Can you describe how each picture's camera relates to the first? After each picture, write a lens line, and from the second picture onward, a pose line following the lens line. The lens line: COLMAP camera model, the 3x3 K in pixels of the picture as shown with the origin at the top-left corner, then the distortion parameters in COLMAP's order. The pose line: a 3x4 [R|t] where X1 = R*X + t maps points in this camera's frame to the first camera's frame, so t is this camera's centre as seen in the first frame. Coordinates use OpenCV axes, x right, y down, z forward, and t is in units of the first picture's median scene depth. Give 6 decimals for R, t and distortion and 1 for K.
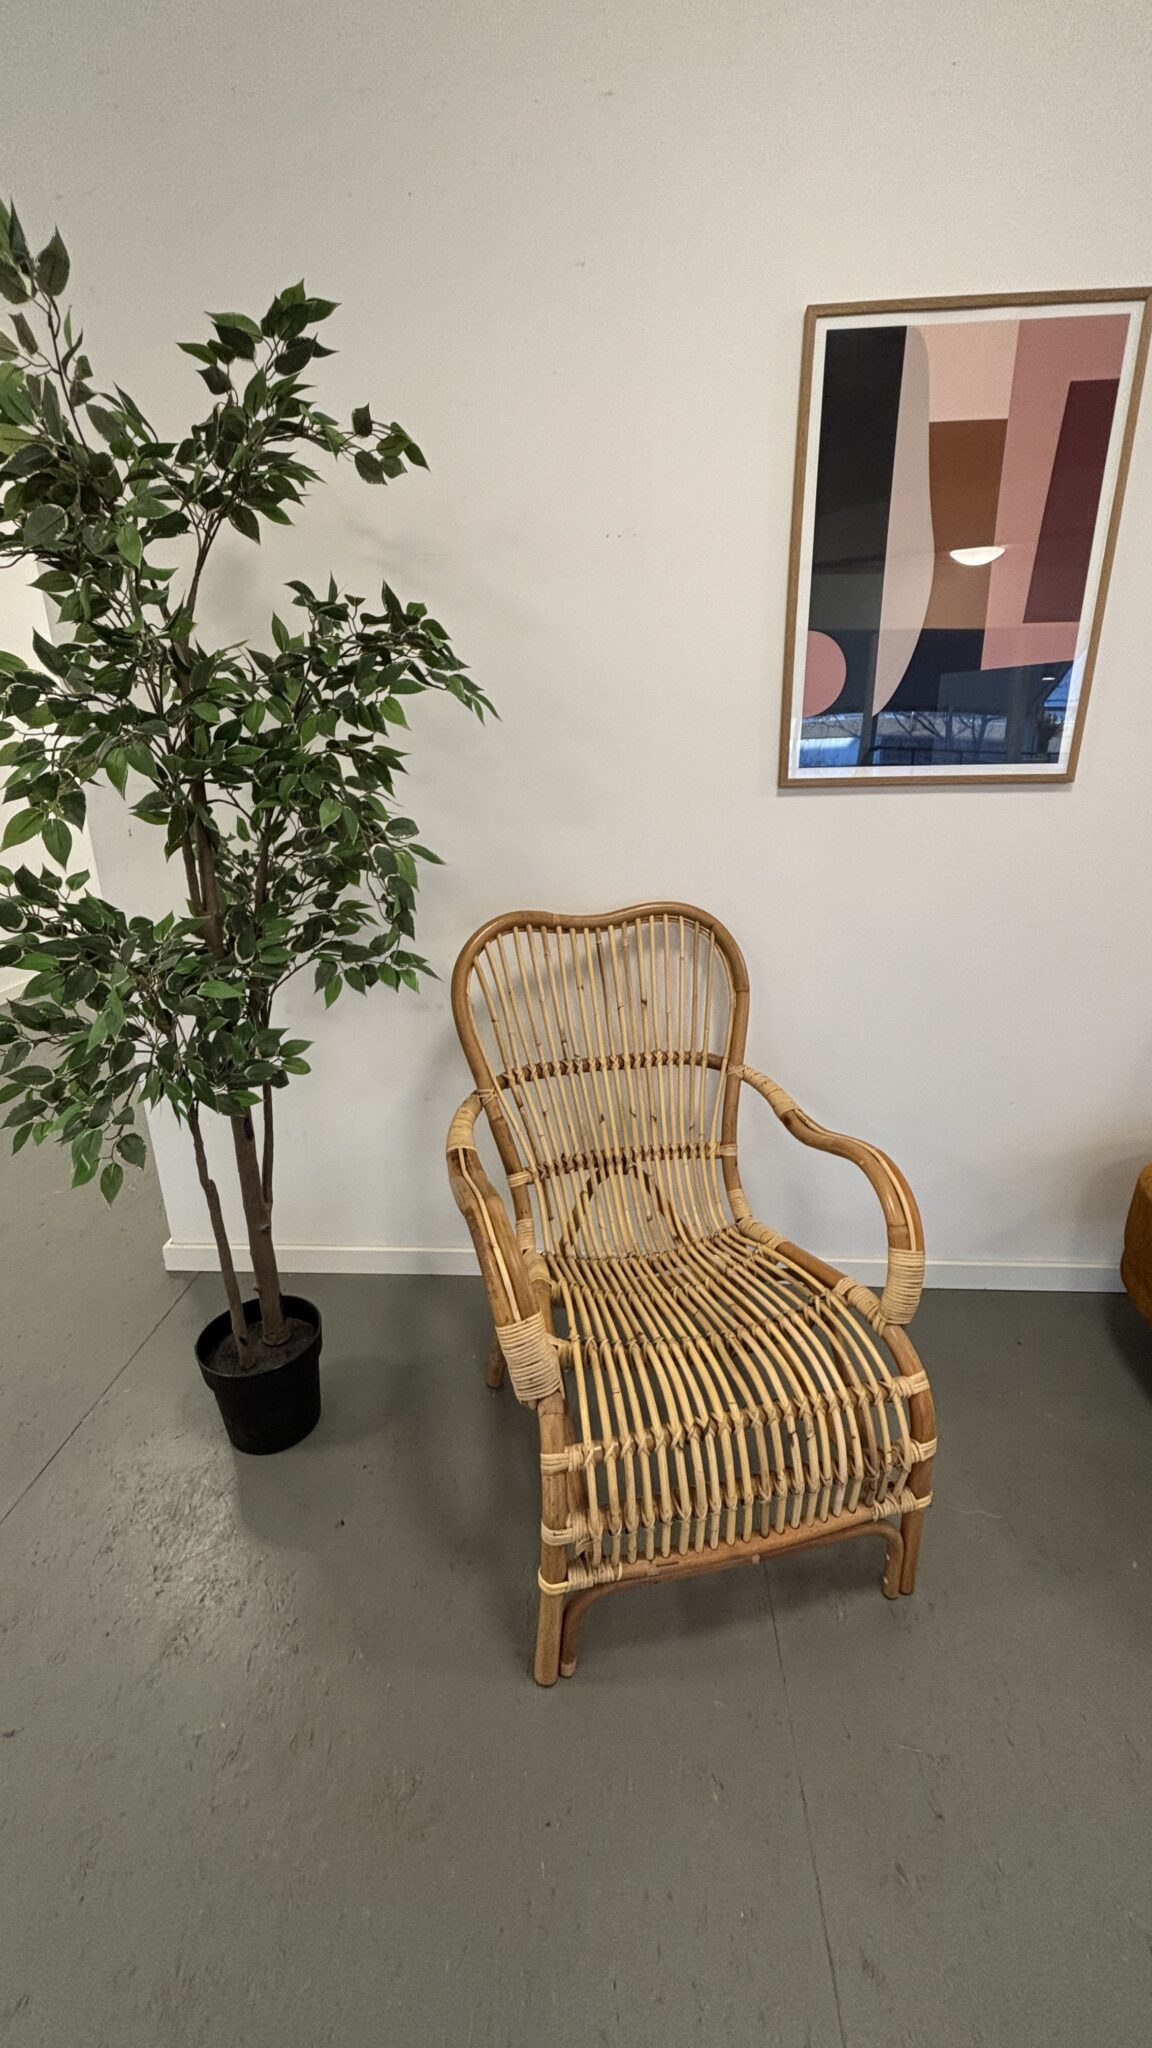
lens RADIAL K [[825.6, 0, 567.5], [0, 825.6, 1022.2], [0, 0, 1]] dist [0.003705, -0.000188]
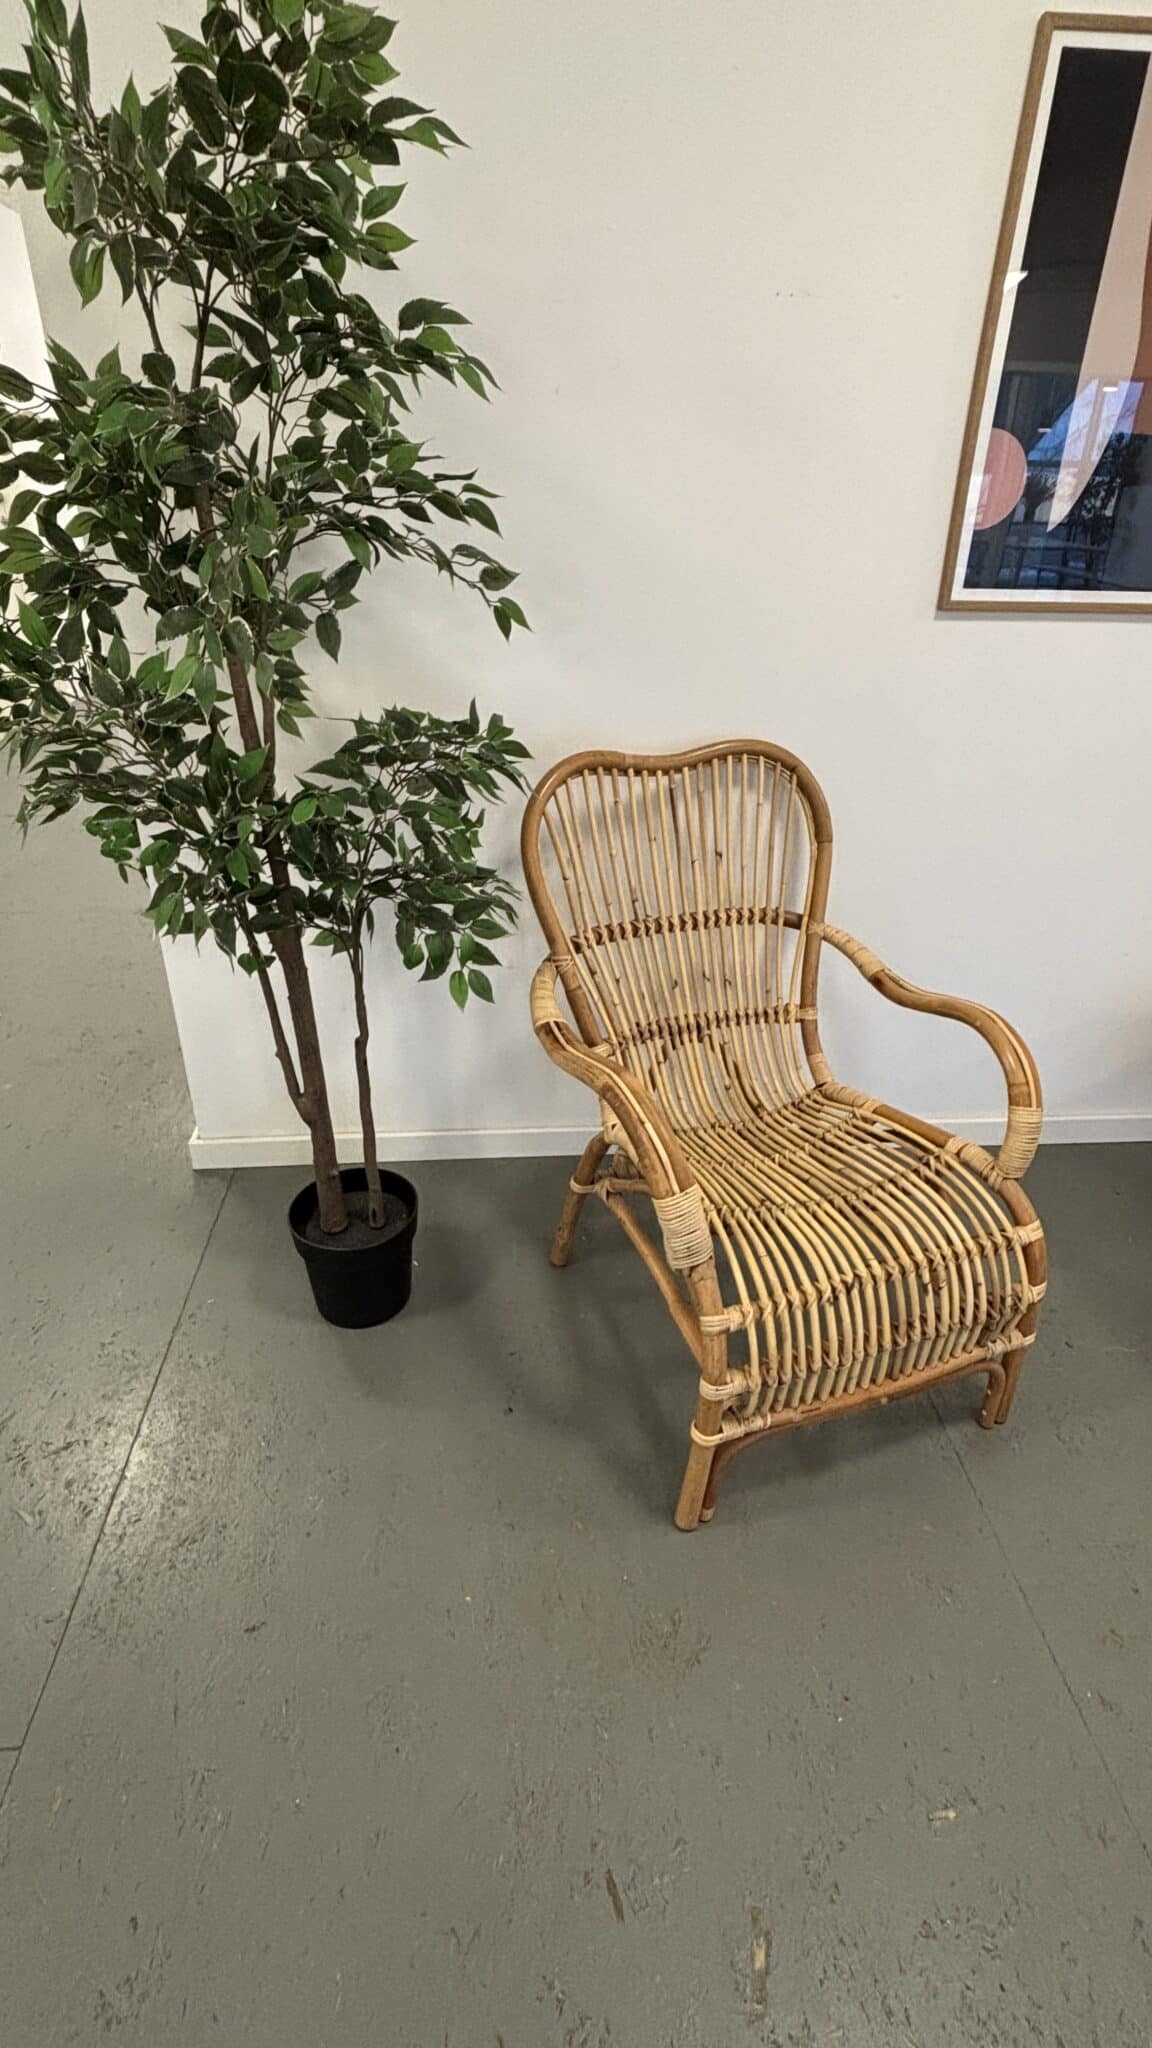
lens RADIAL K [[987.8, 0, 568.5], [0, 987.8, 1025.9], [0, 0, 1]] dist [0.024089, 0.004205]
pose [[0.990557, -0.031746, 0.133374, -0.281255], [0.009288, 0.986126, 0.165739, -0.025925], [-0.136785, -0.162935, 0.977109, -0.084158]]
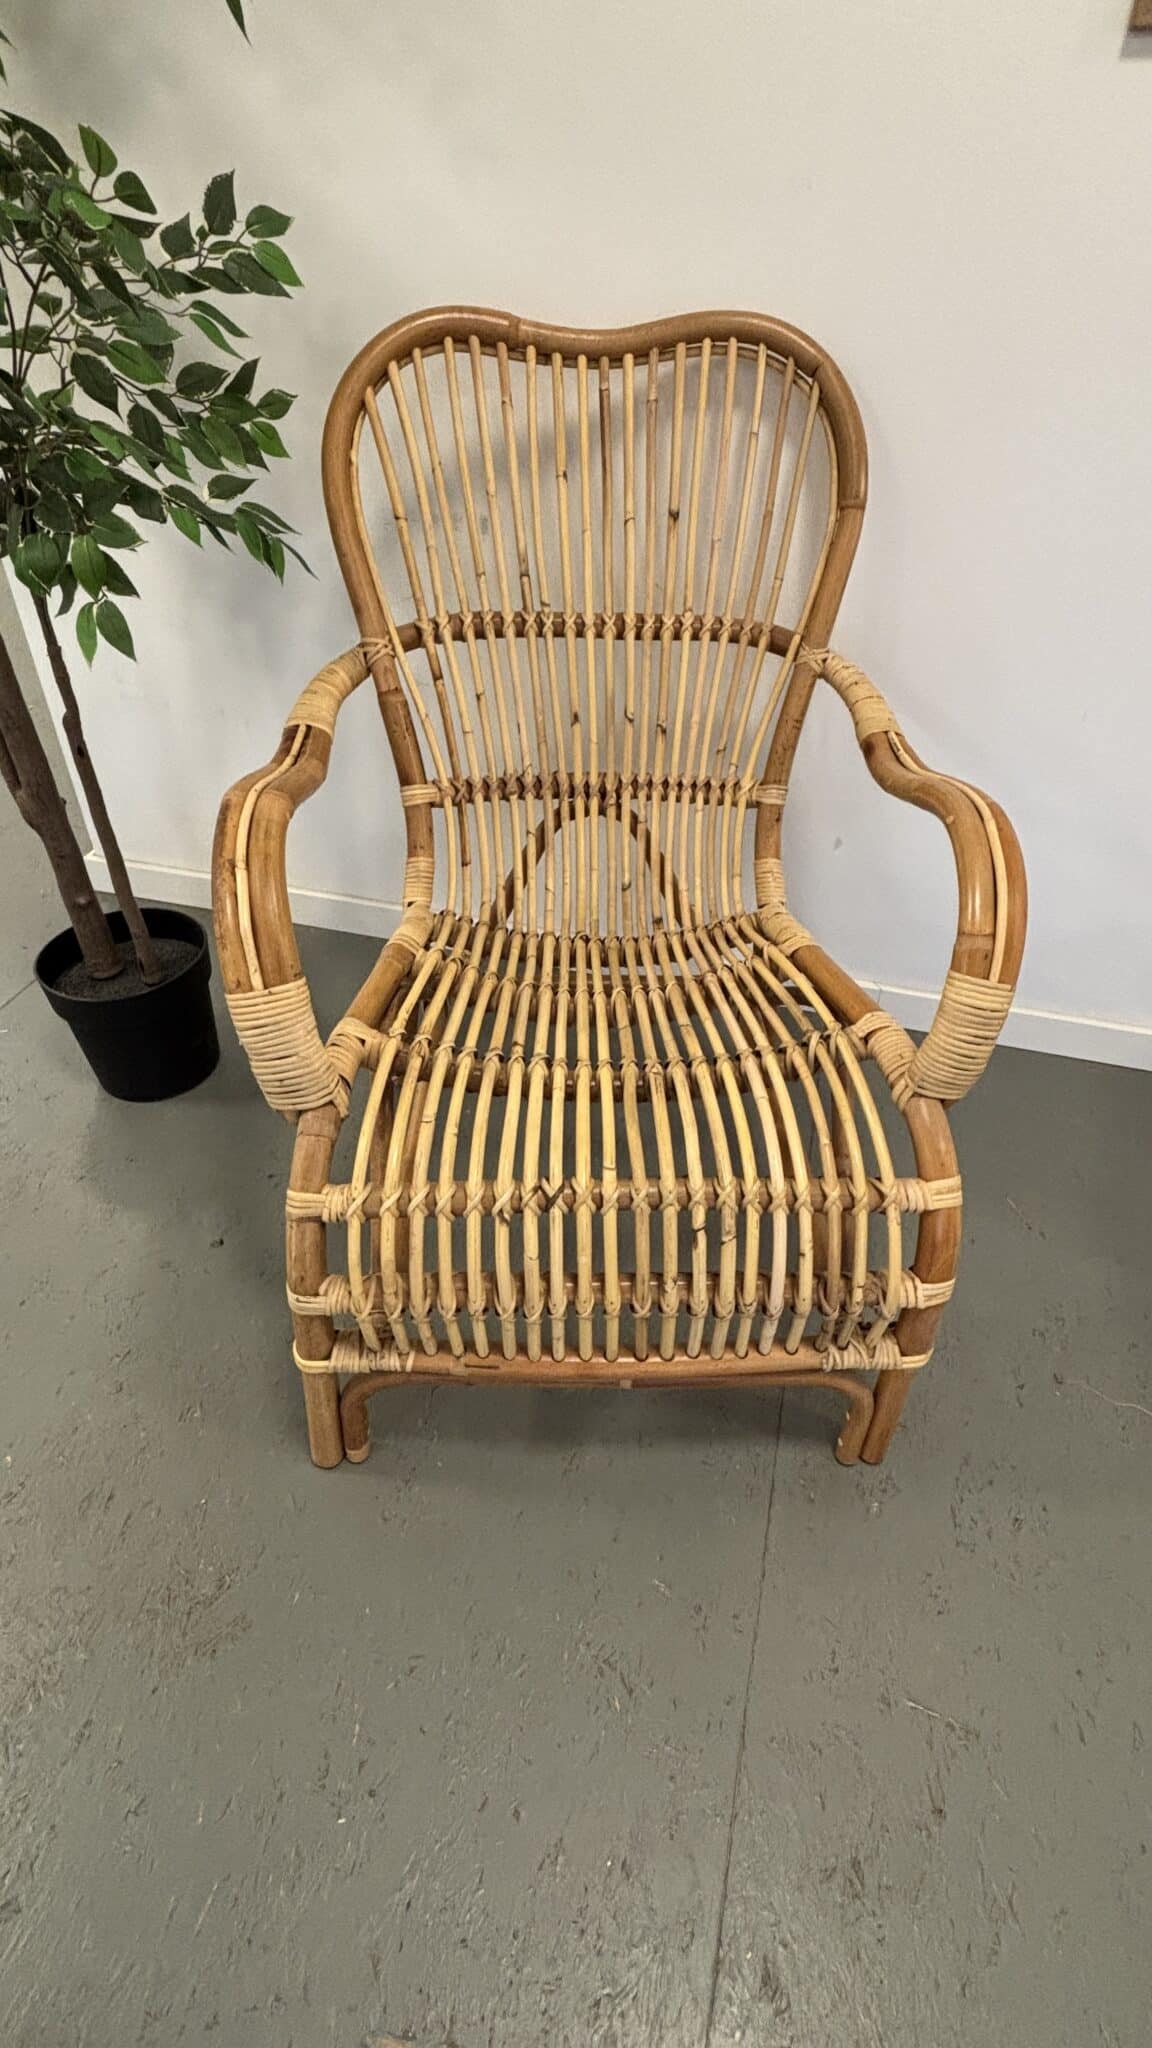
lens RADIAL K [[987.8, 0, 573.7], [0, 987.8, 1013.7], [0, 0, 1]] dist [0.024089, 0.004205]
pose [[0.977861, 0.152085, -0.143730, 0.225747], [-0.097273, 0.938508, 0.331272, 0.097425], [0.185273, -0.309957, 0.932524, 0.301011]]
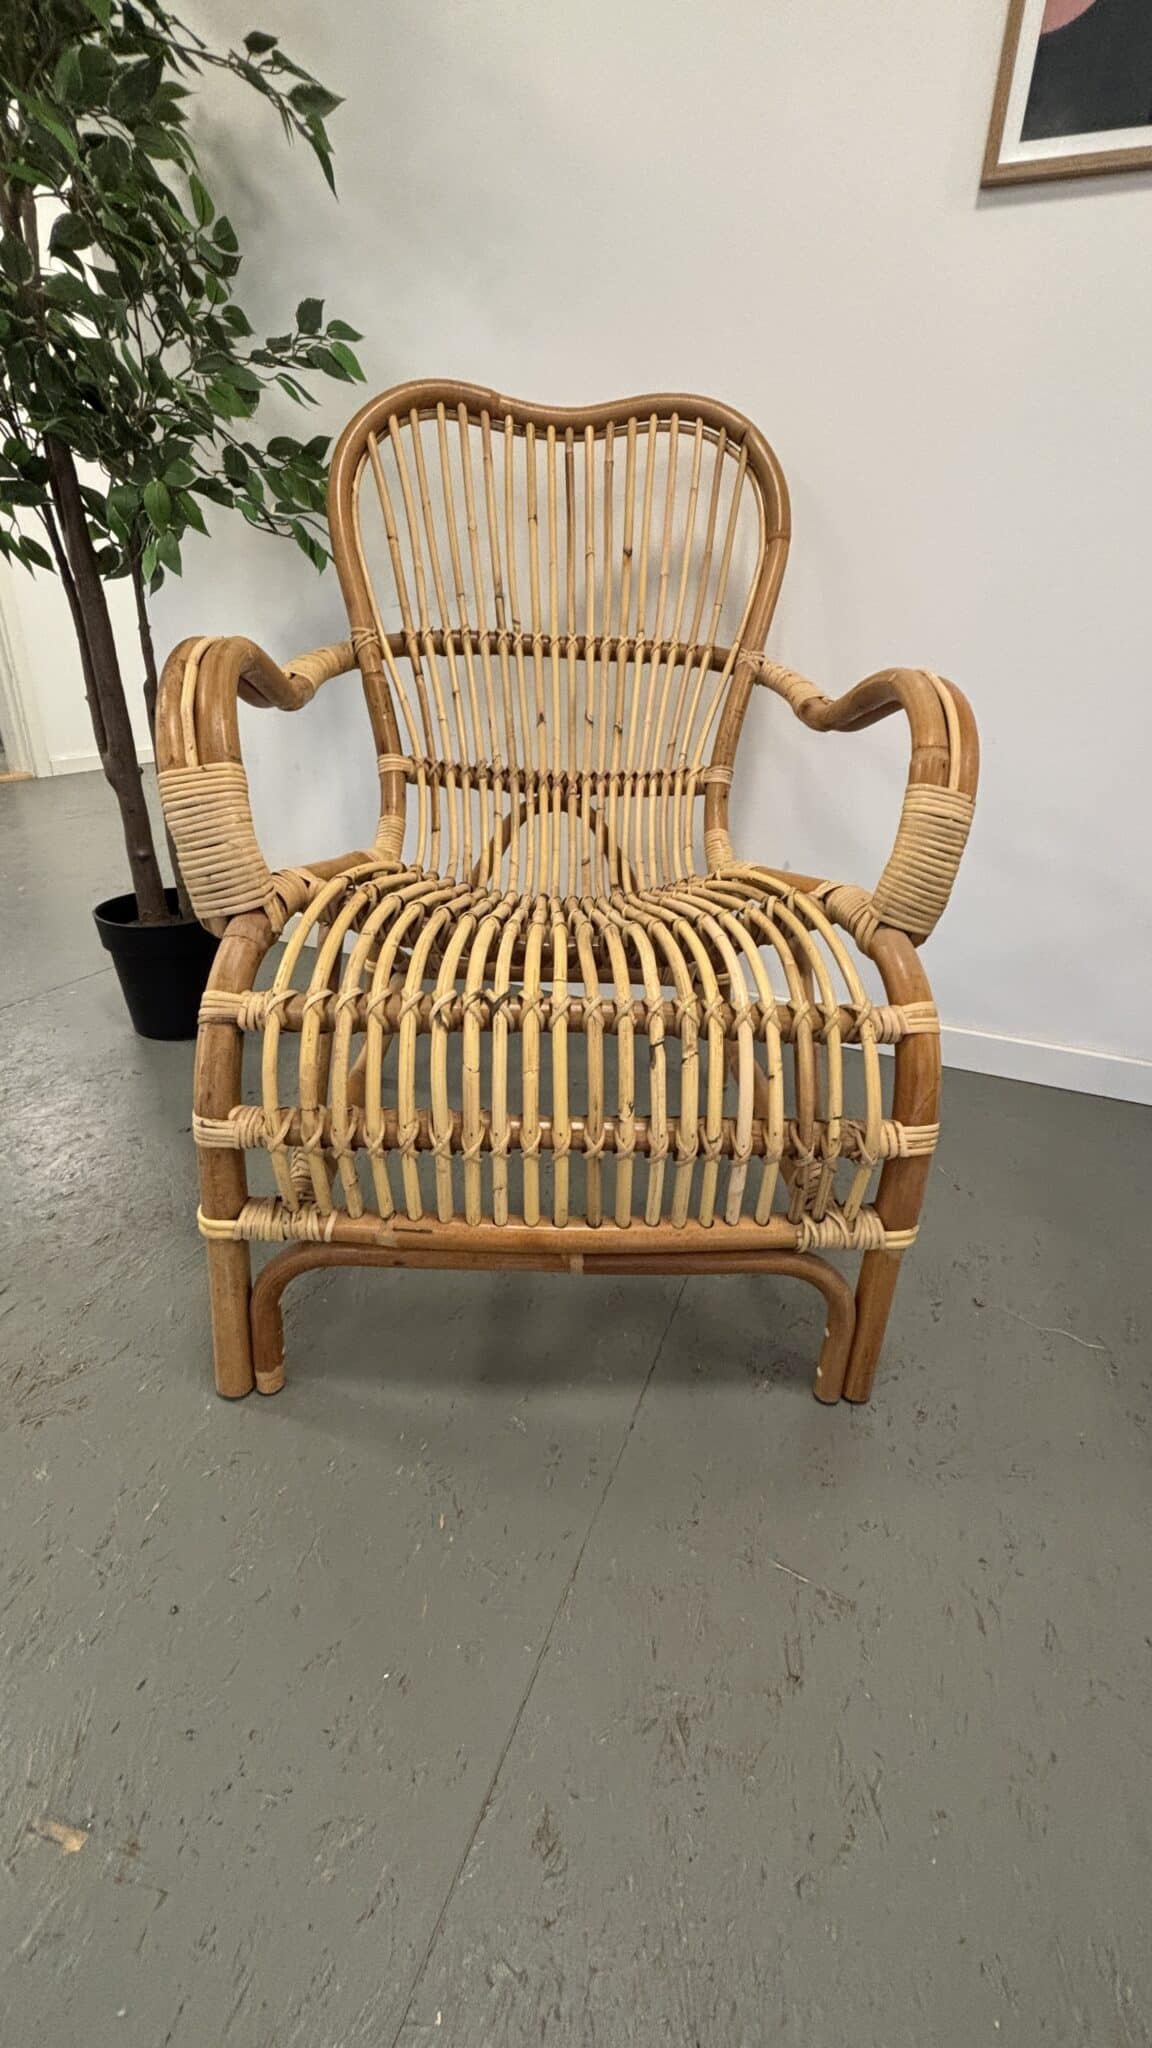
lens RADIAL K [[825.6, 0, 570.3], [0, 825.6, 1025.7], [0, 0, 1]] dist [0.003705, -0.000188]
pose [[0.979364, 0.130835, -0.154042, 0.256614], [-0.117470, 0.988720, 0.092922, 0.377311], [0.164461, -0.072909, 0.983685, 0.385406]]
